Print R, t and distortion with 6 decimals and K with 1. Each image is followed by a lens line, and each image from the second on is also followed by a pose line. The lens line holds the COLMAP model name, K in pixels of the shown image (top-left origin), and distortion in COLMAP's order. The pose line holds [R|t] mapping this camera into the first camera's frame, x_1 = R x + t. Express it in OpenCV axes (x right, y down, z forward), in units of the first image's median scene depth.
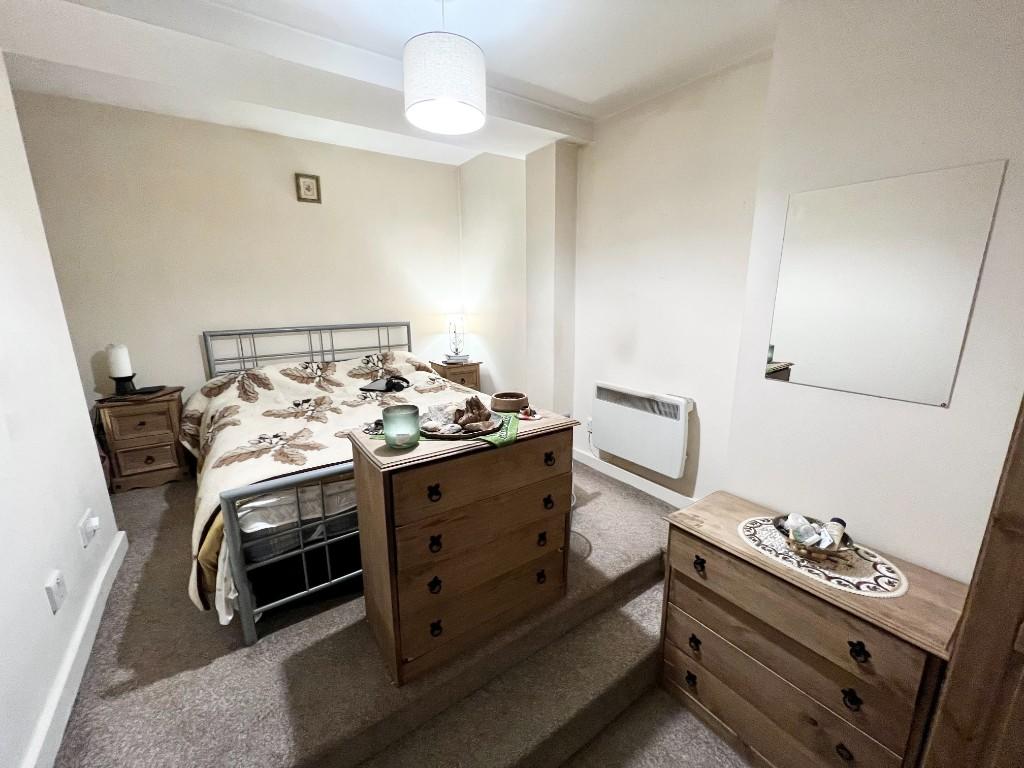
lens RADIAL K [[409.5, 0, 509.7], [0, 409.5, 380.5], [0, 0, 1]] dist [-0.000188, -0.000103]
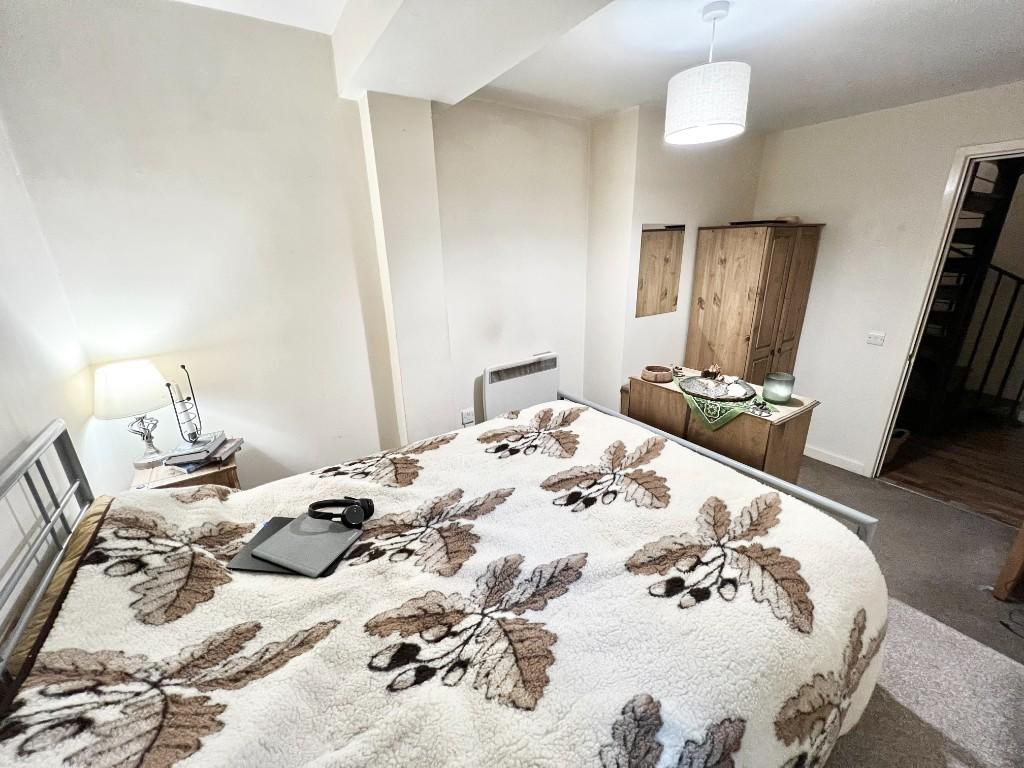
lens RADIAL K [[409.5, 0, 509.7], [0, 409.5, 380.5], [0, 0, 1]] dist [-0.000188, -0.000103]
pose [[0.030988, -0.309891, 0.950267, -0.641918], [0.241039, 0.924981, 0.293785, -0.213647], [-0.970020, 0.219948, 0.103359, 0.695109]]
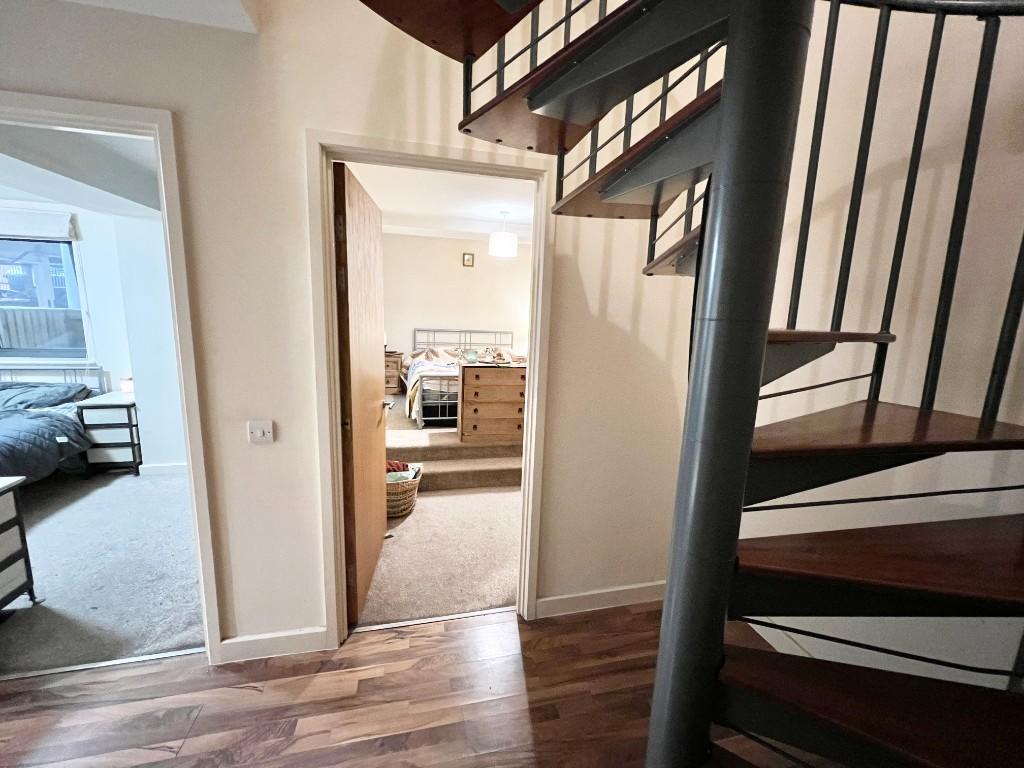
lens RADIAL K [[409.5, 0, 509.7], [0, 409.5, 380.5], [0, 0, 1]] dist [-0.000188, -0.000103]
pose [[0.926930, 0.104099, -0.360505, 0.522878], [-0.124249, 0.991699, -0.033106, 0.164741], [0.354066, 0.075480, 0.932170, -0.815771]]
